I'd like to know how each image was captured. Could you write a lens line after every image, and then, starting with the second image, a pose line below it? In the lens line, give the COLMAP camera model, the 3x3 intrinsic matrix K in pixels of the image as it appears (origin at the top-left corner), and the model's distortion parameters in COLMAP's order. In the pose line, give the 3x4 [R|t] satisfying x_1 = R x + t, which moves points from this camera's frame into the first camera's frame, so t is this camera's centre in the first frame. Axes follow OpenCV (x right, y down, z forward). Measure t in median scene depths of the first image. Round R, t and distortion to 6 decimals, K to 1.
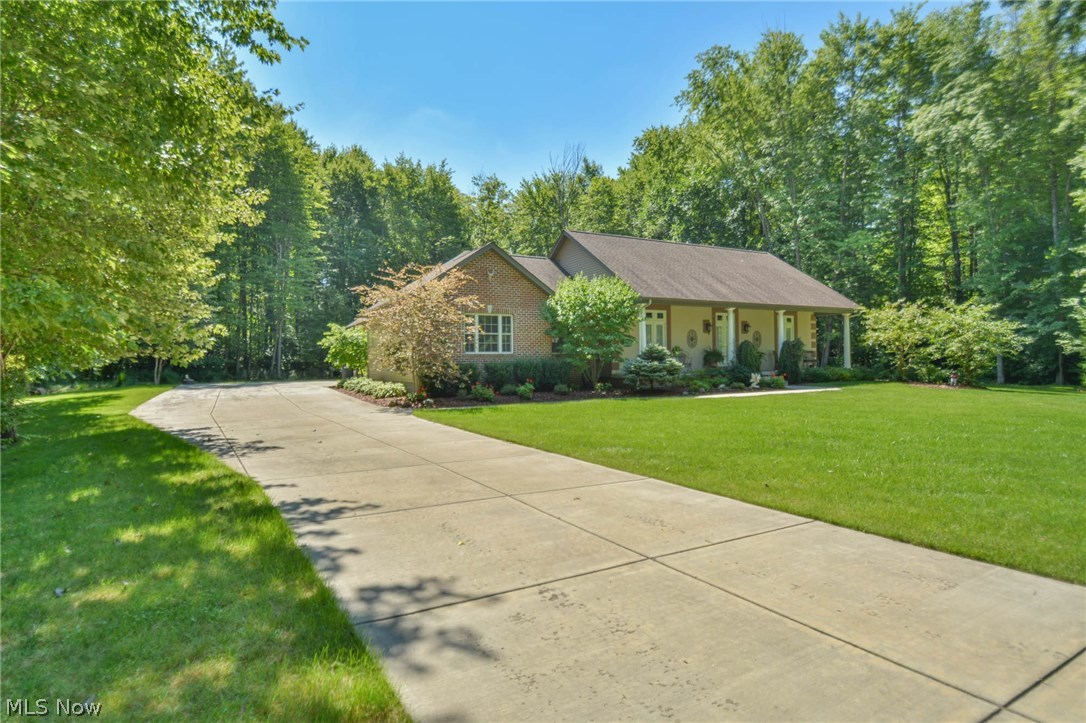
lens RADIAL K [[374.0, 0, 544.2], [0, 374.0, 356.1], [0, 0, 1]] dist [0.015461, 0.000152]
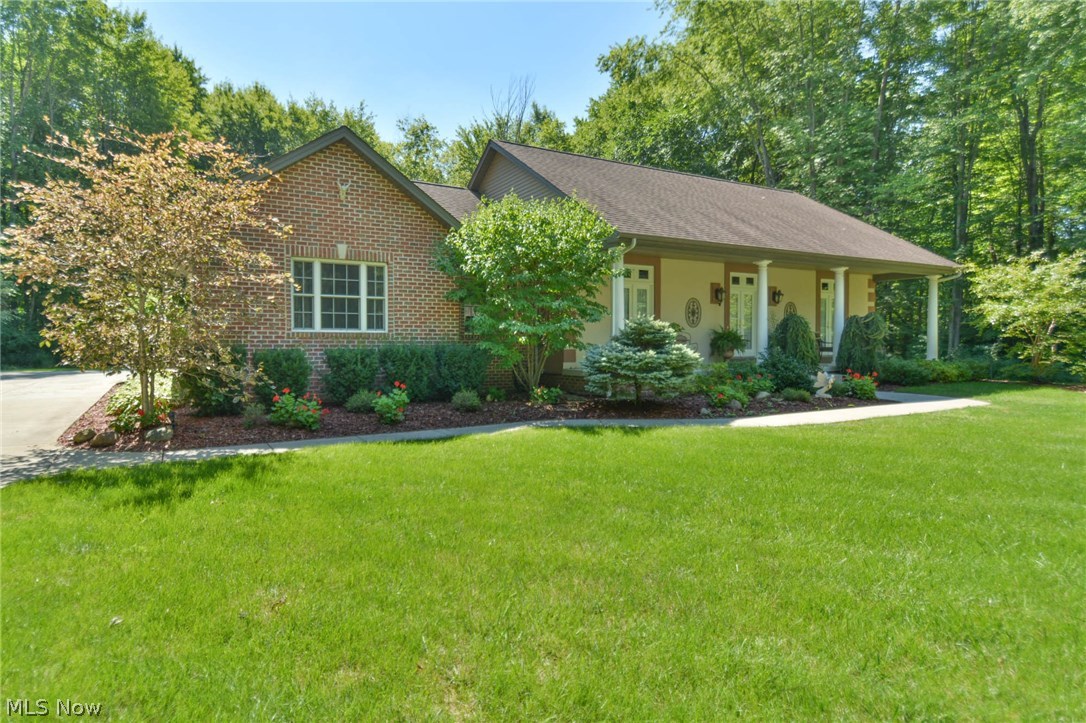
lens RADIAL K [[374.0, 0, 484.0], [0, 374.0, 347.5], [0, 0, 1]] dist [0.015461, 0.000152]
pose [[0.999442, 0.009989, -0.031884, 0.074157], [-0.009256, 0.999691, 0.023054, 0.001350], [0.032104, -0.022746, 0.999226, 0.407344]]
